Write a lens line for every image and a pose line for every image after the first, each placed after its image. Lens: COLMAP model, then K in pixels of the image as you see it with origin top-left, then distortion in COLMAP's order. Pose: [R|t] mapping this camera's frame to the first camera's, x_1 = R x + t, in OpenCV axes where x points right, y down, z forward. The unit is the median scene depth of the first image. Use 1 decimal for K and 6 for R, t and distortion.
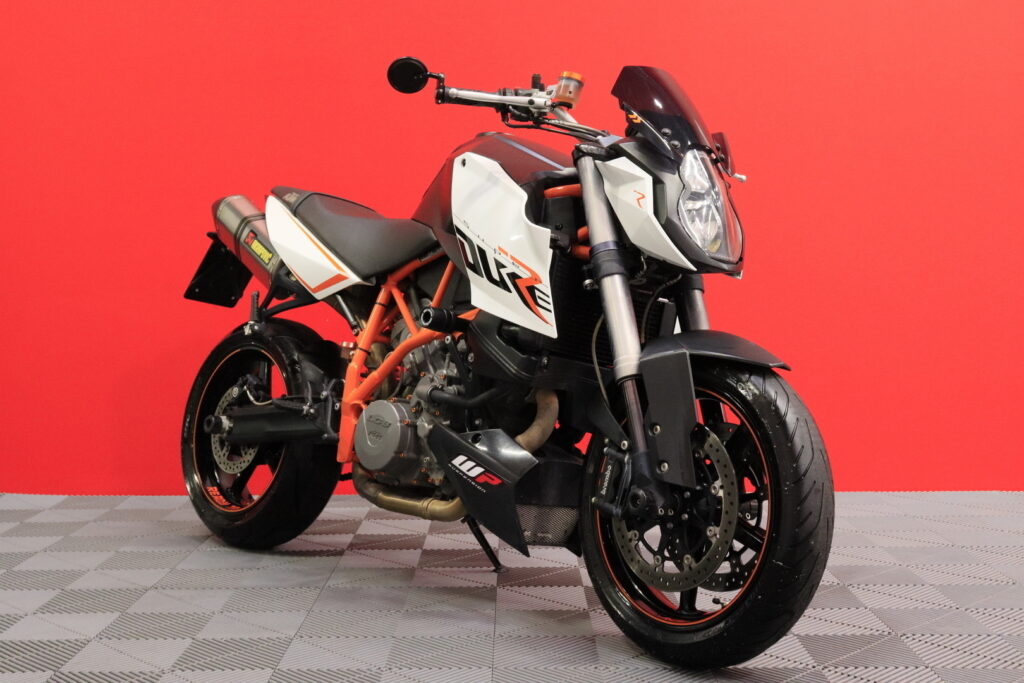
lens RADIAL K [[1368.3, 0, 511.4], [0, 1368.3, 346.1], [0, 0, 1]] dist [-0.044779, 0.000000]
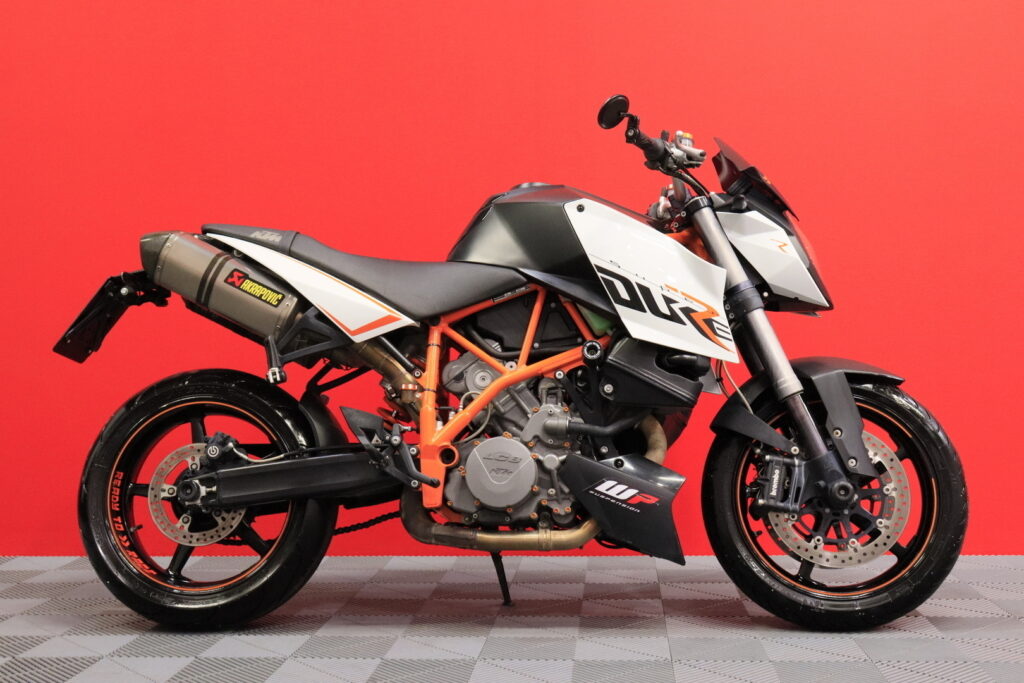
lens RADIAL K [[1262.6, 0, 511.3], [0, 1262.6, 335.7], [0, 0, 1]] dist [-0.057134, 0.000000]
pose [[0.716104, -0.003832, 0.697983, -0.798801], [0.055517, 0.997130, -0.051484, 0.014255], [-0.695782, 0.075617, 0.714261, 0.355693]]
